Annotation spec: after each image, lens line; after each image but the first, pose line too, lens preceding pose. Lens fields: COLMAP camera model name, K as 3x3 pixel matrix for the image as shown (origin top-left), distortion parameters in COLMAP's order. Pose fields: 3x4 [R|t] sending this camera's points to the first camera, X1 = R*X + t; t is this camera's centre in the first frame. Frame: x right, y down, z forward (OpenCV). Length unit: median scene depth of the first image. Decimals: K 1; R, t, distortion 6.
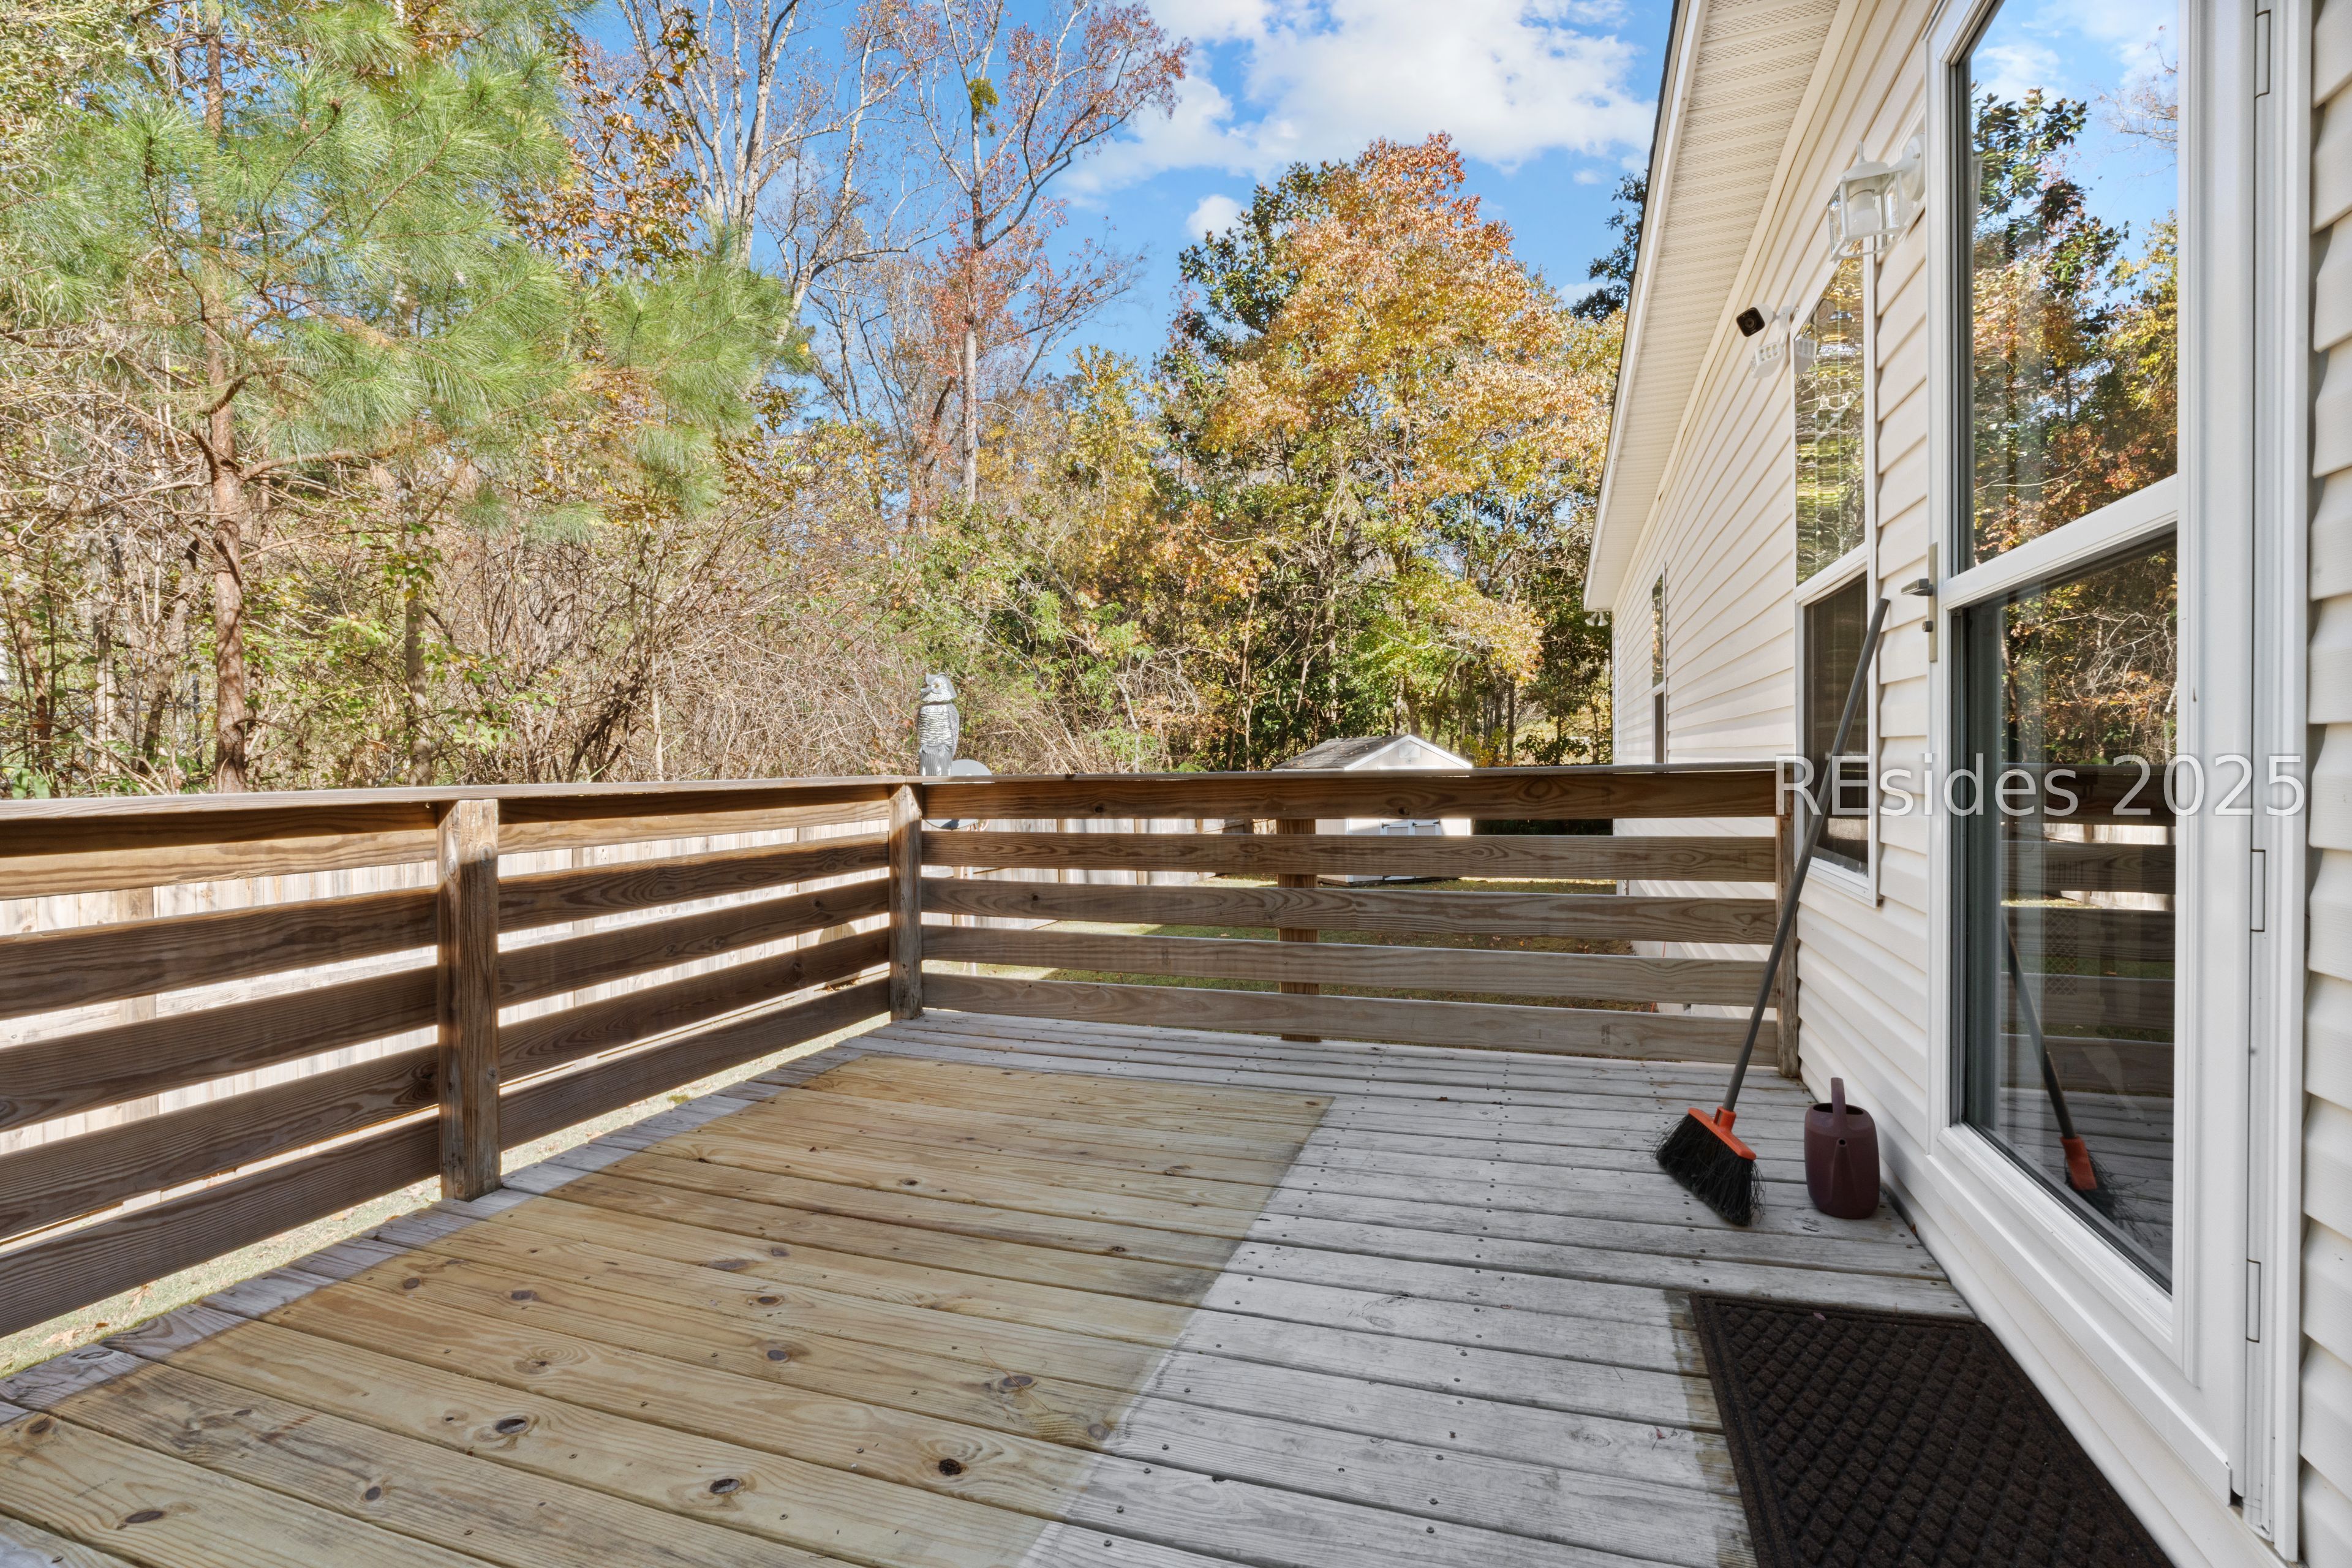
lens RADIAL K [[1083.6, 0, 1167.2], [0, 1083.6, 791.2], [0, 0, 1]] dist [0.000747, 0.000195]
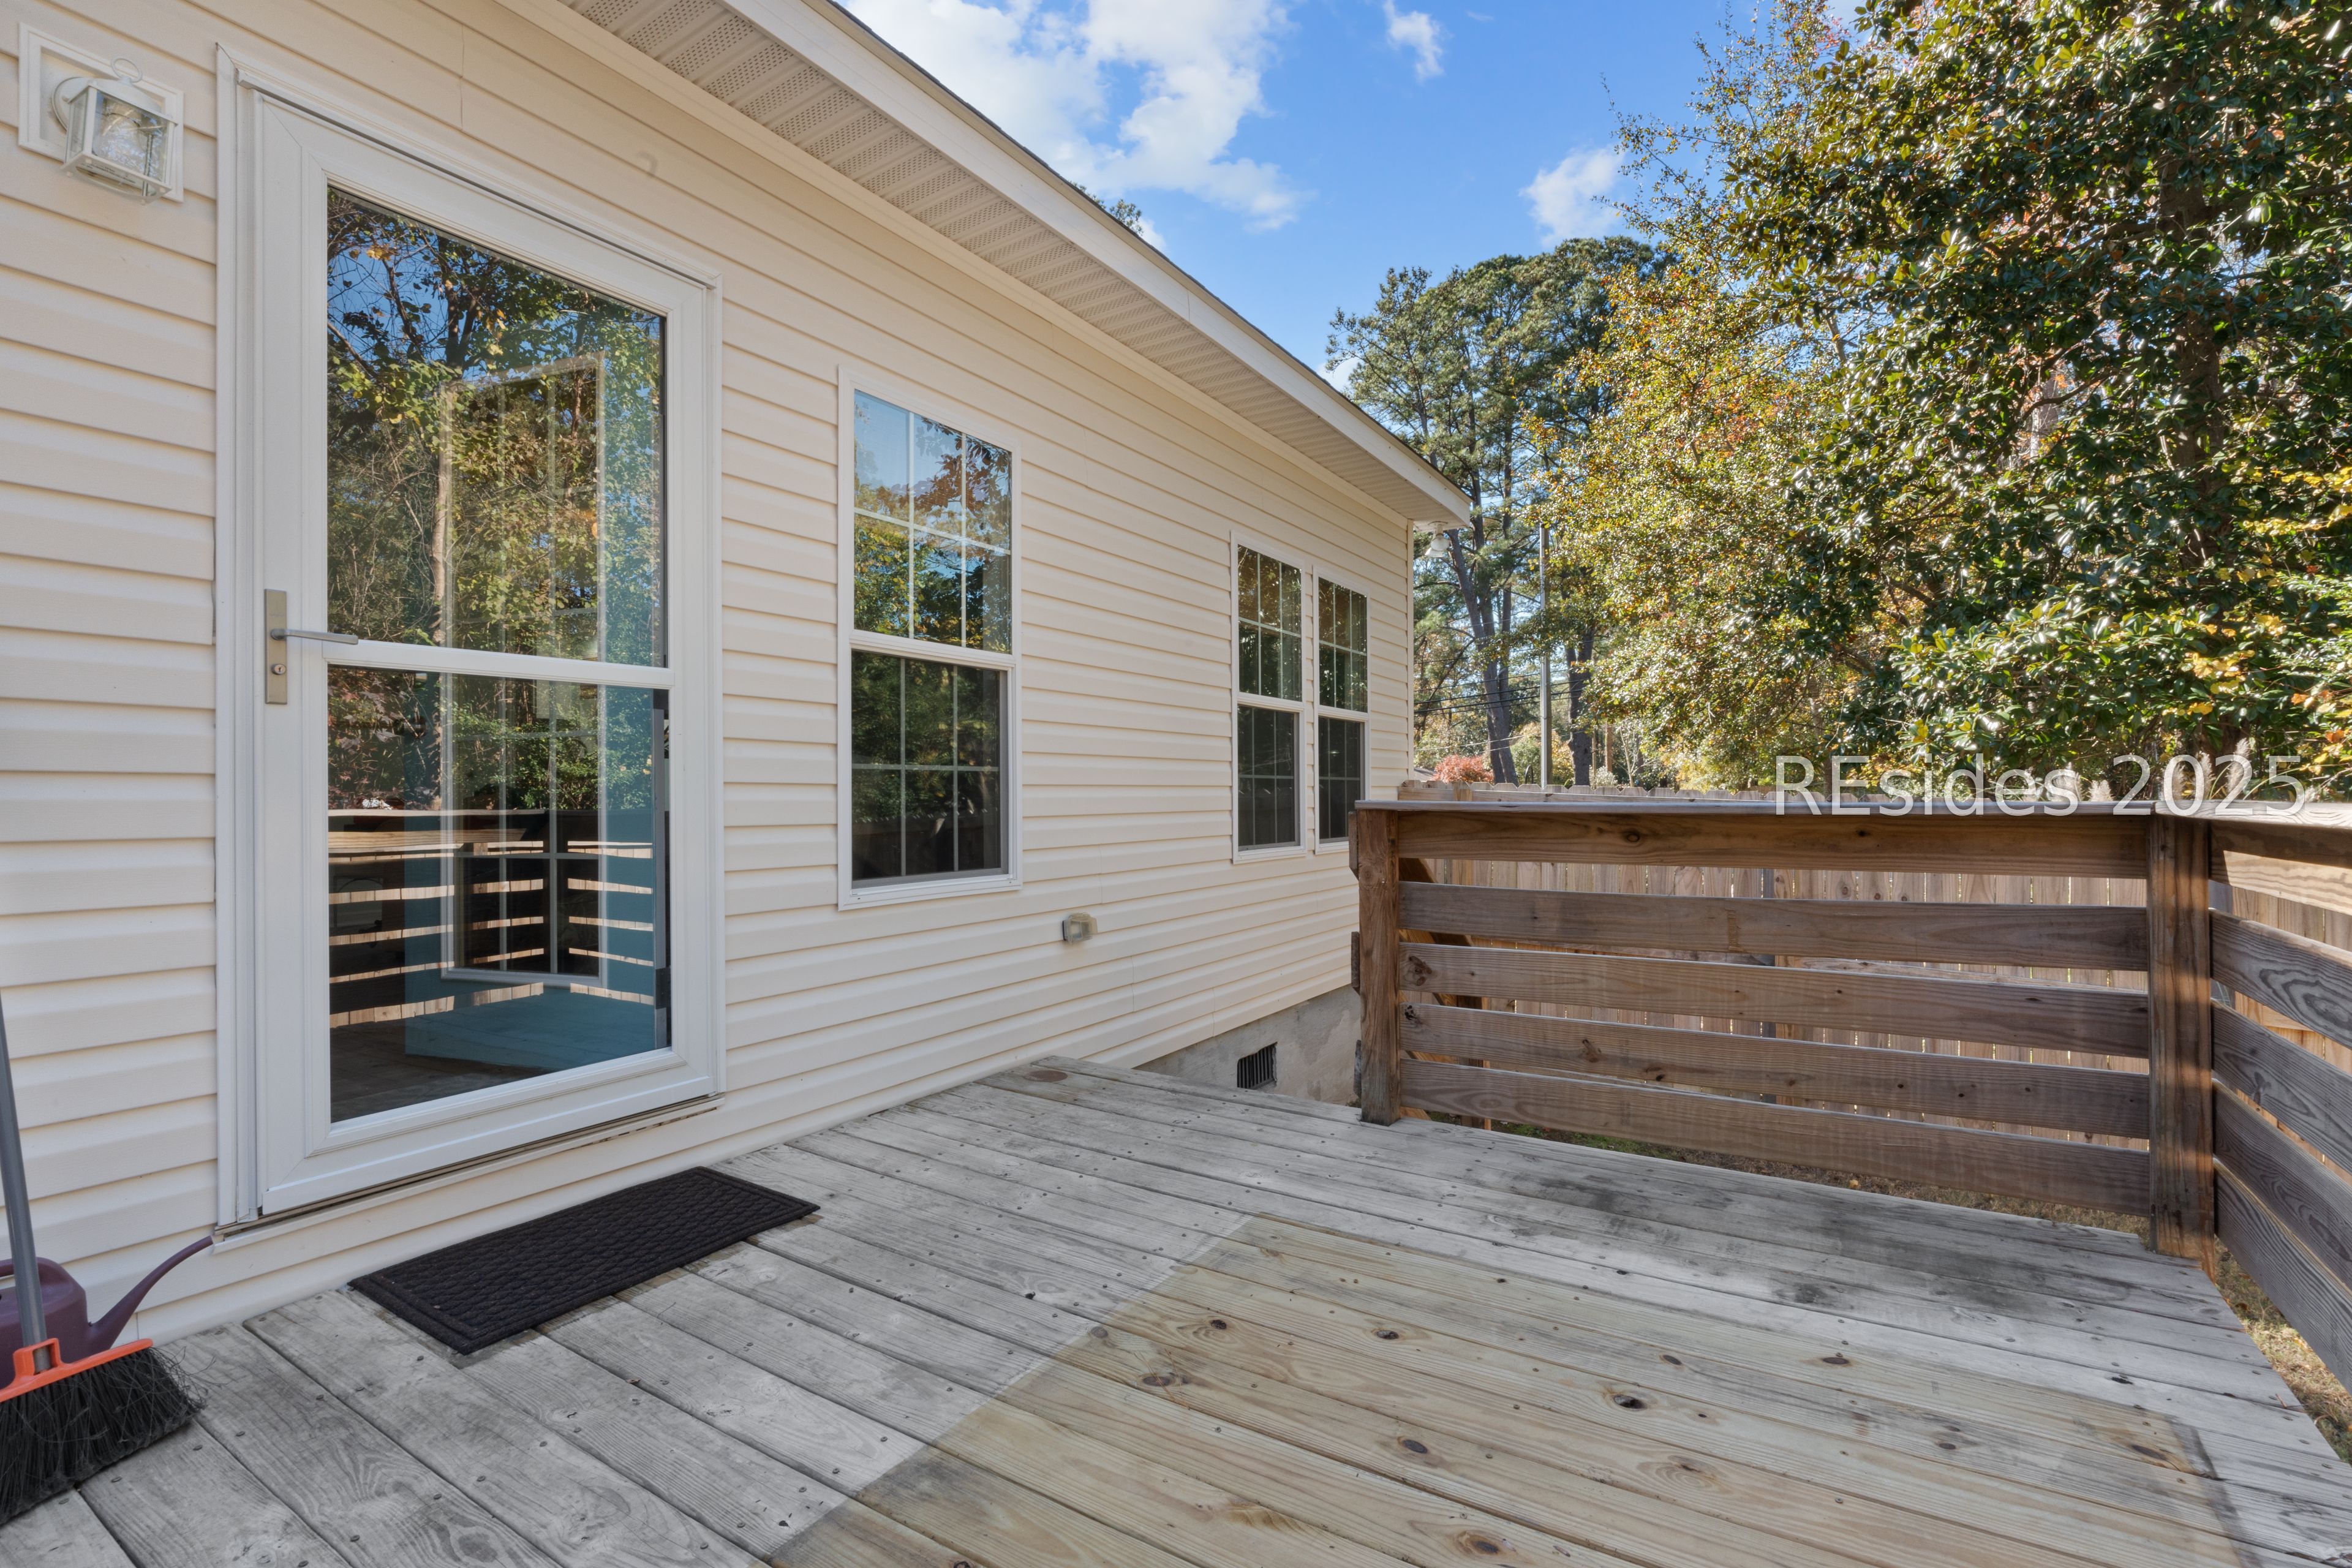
lens RADIAL K [[1083.6, 0, 1171.3], [0, 1083.6, 785.0], [0, 0, 1]] dist [0.000747, 0.000195]
pose [[-0.975809, 0.021218, 0.217594, -0.391029], [0.024200, 0.999646, 0.011052, -0.037564], [-0.217283, 0.016050, -0.975977, 2.011998]]
